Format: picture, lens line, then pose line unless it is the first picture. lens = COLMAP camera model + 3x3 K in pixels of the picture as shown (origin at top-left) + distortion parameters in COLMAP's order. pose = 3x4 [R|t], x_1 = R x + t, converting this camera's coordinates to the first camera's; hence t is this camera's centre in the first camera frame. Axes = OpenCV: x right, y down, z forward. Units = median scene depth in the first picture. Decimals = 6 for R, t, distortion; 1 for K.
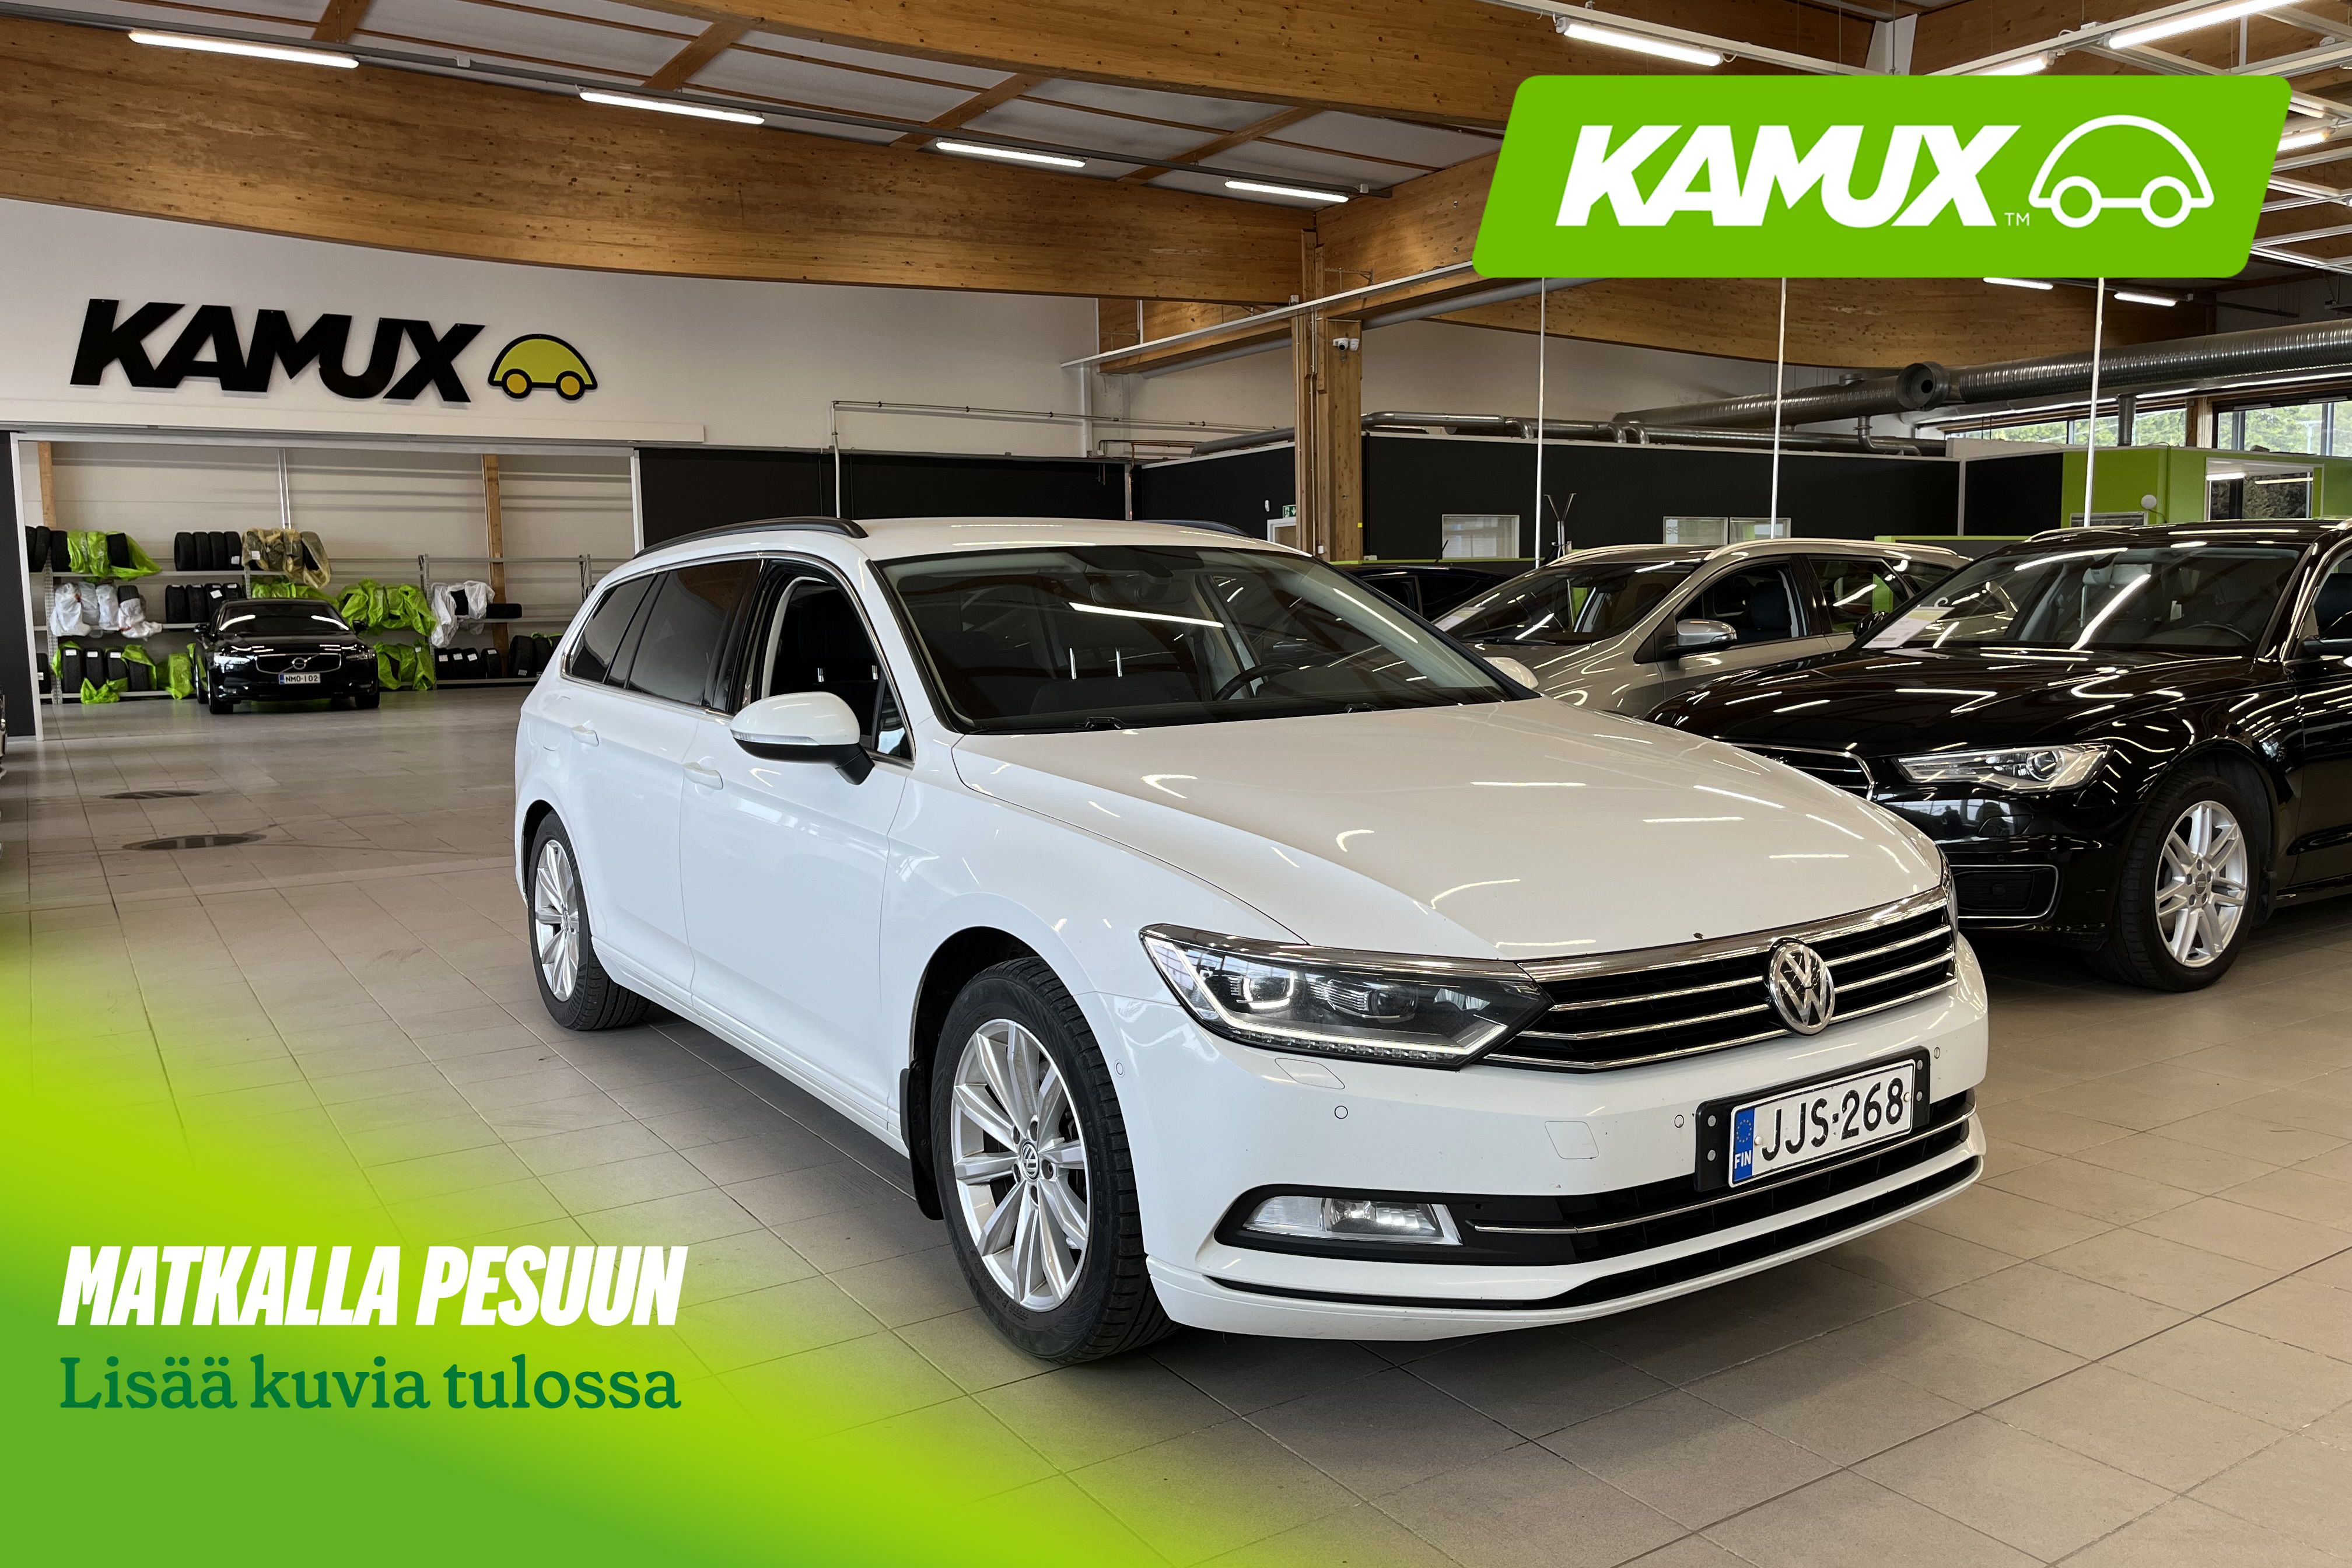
lens RADIAL K [[1749.1, 0, 1181.4], [0, 1749.1, 779.1], [0, 0, 1]] dist [0.067466, -0.095778]
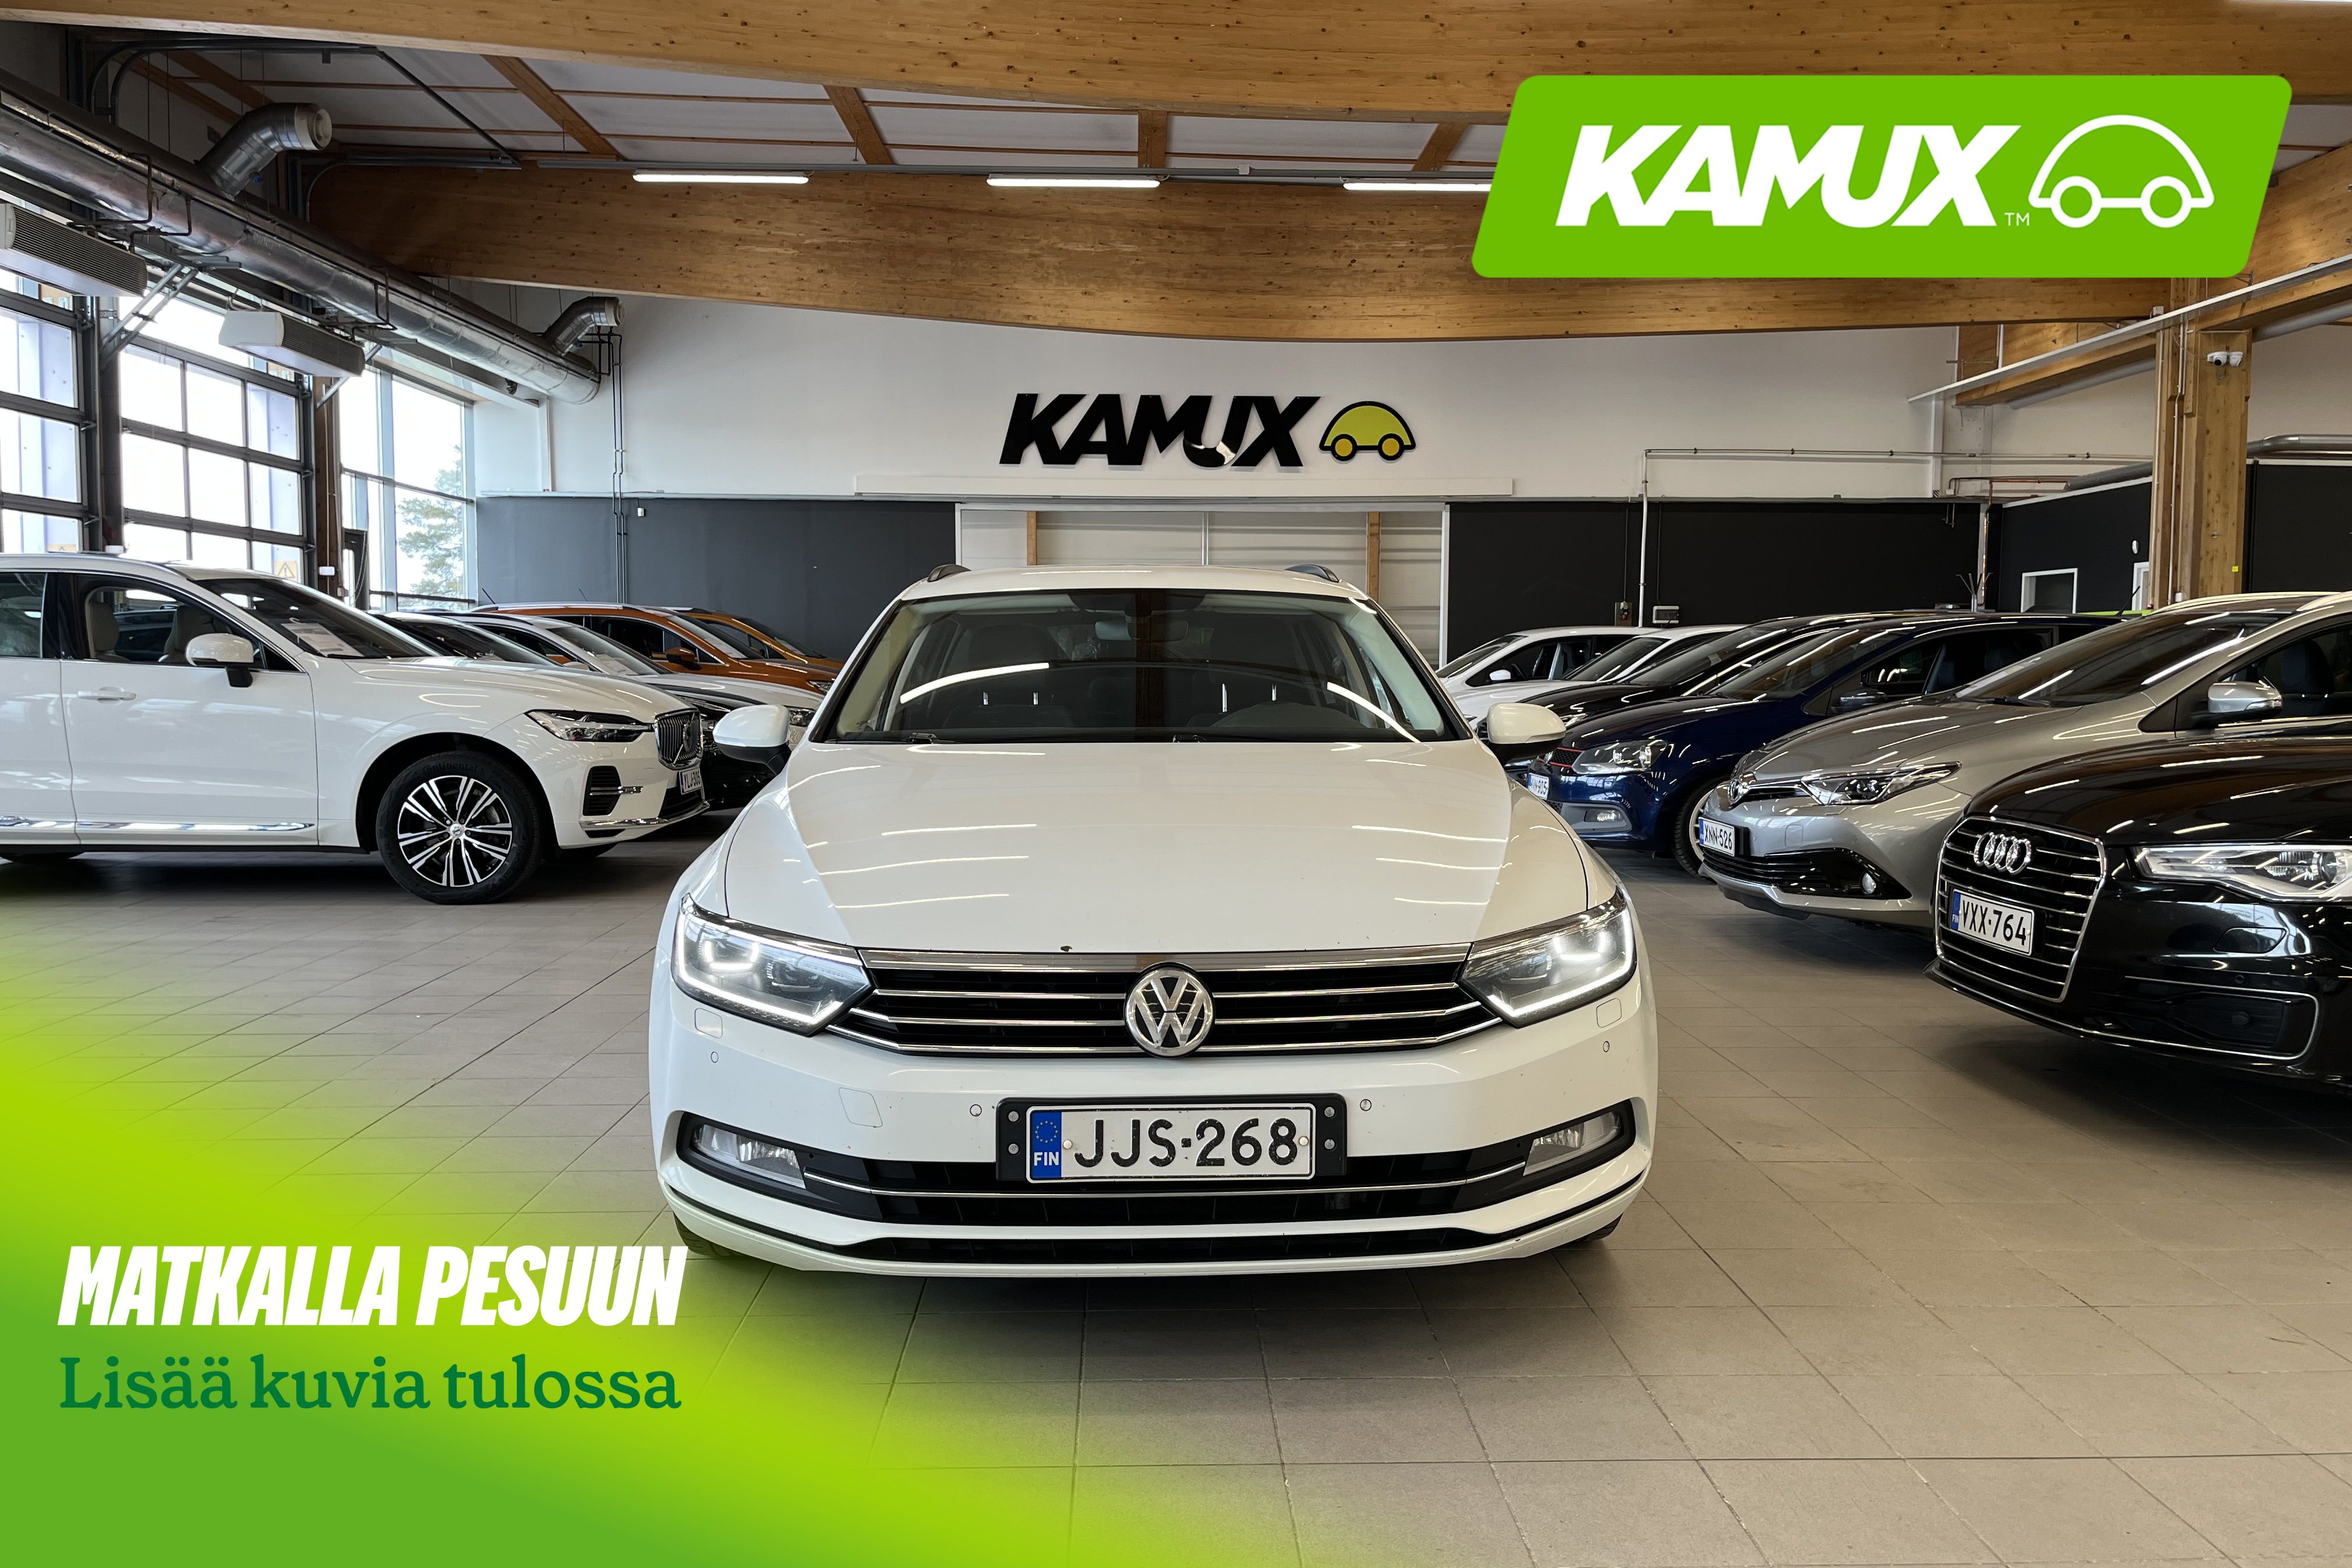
lens RADIAL K [[1754.4, 0, 1192.6], [0, 1754.4, 790.5], [0, 0, 1]] dist [0.053886, -0.095673]
pose [[0.857470, 0.059076, -0.511132, 0.147376], [-0.070148, 0.997534, -0.002388, -0.001490], [0.509730, 0.037902, 0.859499, 0.020155]]
